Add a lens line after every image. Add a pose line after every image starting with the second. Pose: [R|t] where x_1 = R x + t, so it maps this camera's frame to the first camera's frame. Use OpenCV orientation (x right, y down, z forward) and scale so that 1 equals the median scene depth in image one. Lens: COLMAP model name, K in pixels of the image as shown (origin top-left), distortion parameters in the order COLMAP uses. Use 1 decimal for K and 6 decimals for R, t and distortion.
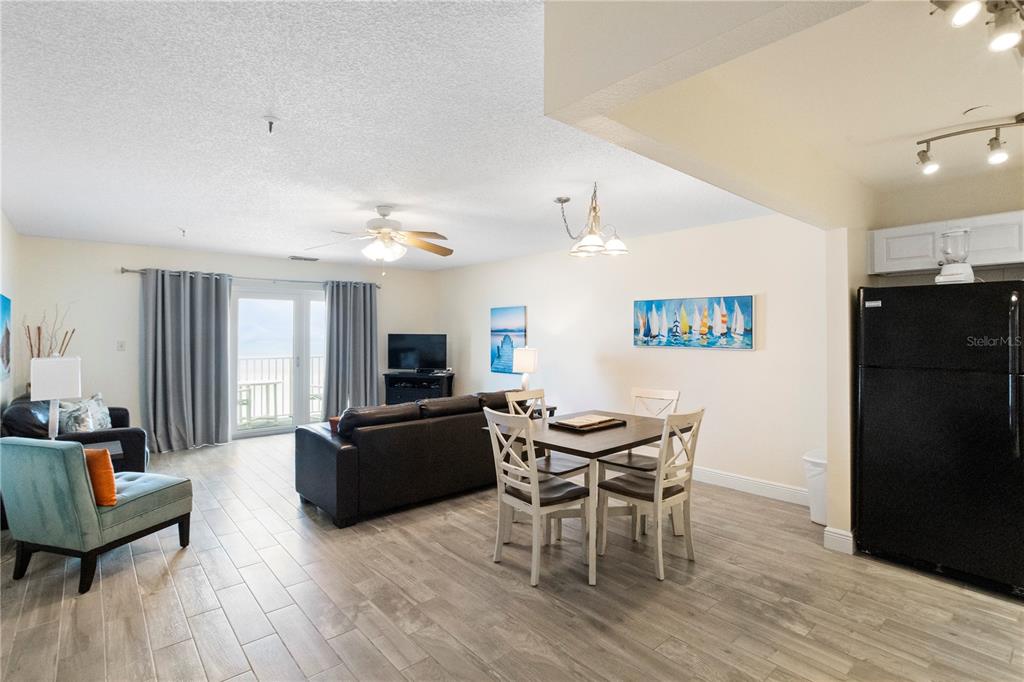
lens RADIAL K [[511.9, 0, 514.5], [0, 511.9, 332.8], [0, 0, 1]] dist [-0.023520, 0.015004]
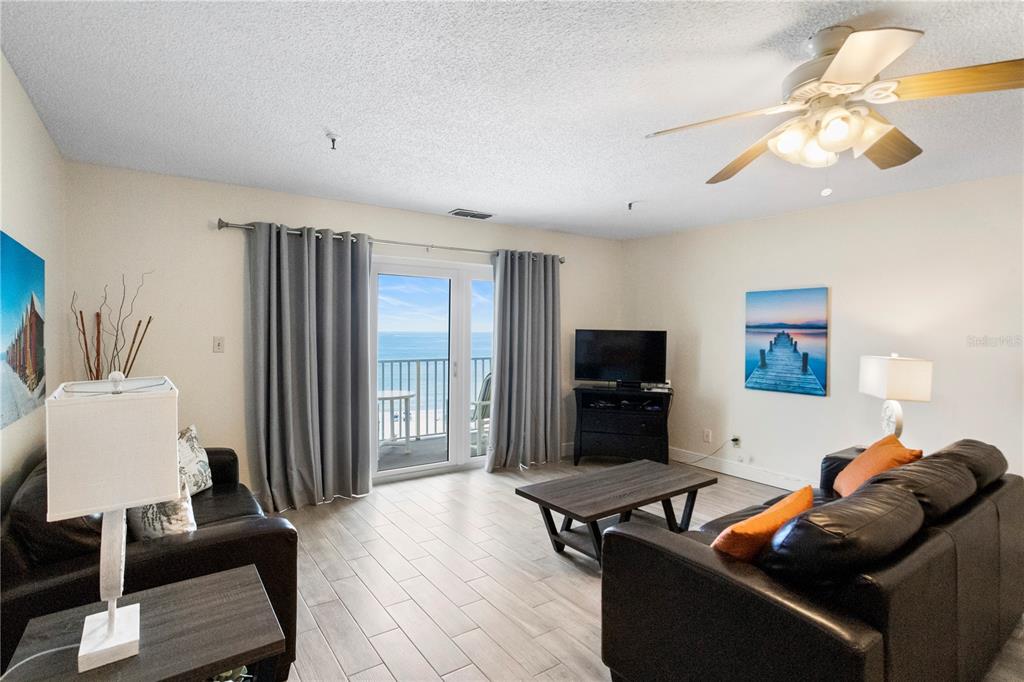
lens RADIAL K [[511.9, 0, 510.9], [0, 511.9, 346.1], [0, 0, 1]] dist [-0.023520, 0.015004]
pose [[0.996031, 0.012261, -0.088154, -0.315941], [-0.009429, 0.999428, 0.032471, 0.003326], [0.088501, -0.031511, 0.995577, 0.355199]]
